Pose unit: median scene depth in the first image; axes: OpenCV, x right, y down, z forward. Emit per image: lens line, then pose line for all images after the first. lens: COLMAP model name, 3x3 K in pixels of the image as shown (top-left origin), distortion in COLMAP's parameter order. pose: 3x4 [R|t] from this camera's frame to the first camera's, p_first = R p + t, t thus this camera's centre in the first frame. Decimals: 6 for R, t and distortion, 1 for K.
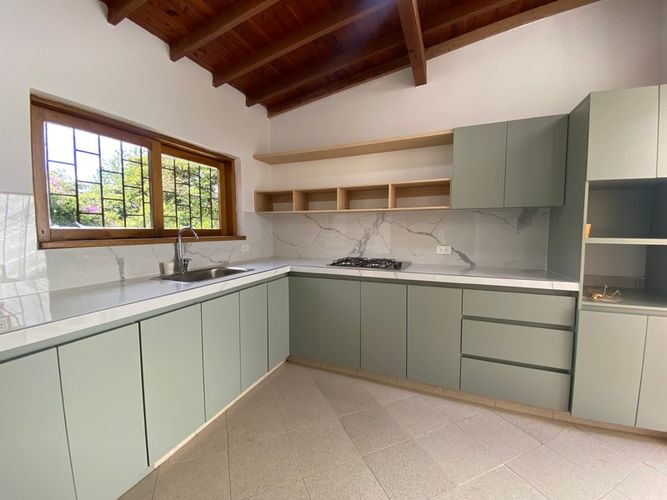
lens RADIAL K [[268.9, 0, 332.2], [0, 268.9, 248.3], [0, 0, 1]] dist [0.012559, -0.016994]
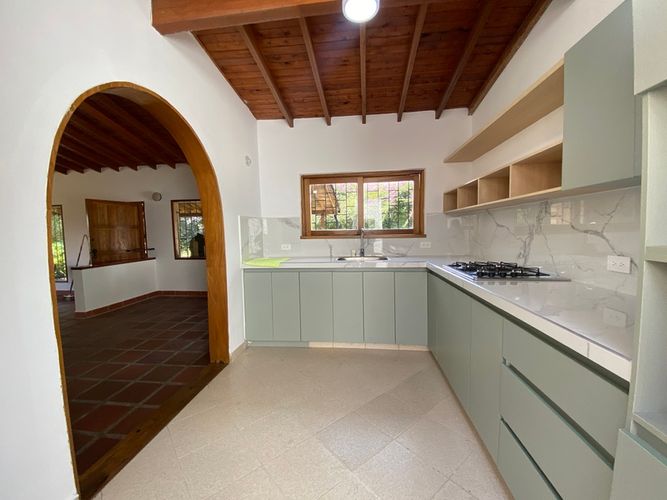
lens RADIAL K [[275.6, 0, 333.5], [0, 275.6, 250.0], [0, 0, 1]] dist [0.000716, -0.000218]
pose [[0.281983, 0.060997, -0.957479, 0.866805], [-0.047357, 0.997645, 0.049609, -0.023145], [0.958250, 0.031354, 0.284207, 0.351810]]
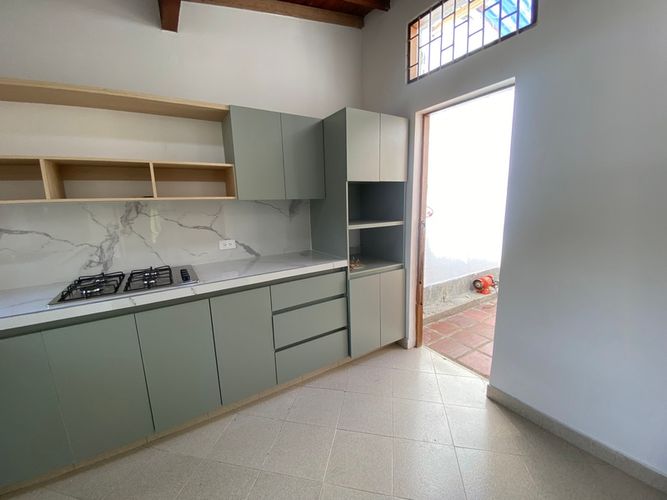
lens RADIAL K [[268.9, 0, 332.2], [0, 268.9, 248.3], [0, 0, 1]] dist [0.012559, -0.016994]
pose [[0.568925, -0.151069, 0.808395, -0.124690], [0.085256, 0.988521, 0.124729, -0.070476], [-0.817959, -0.002041, 0.575274, 0.229045]]
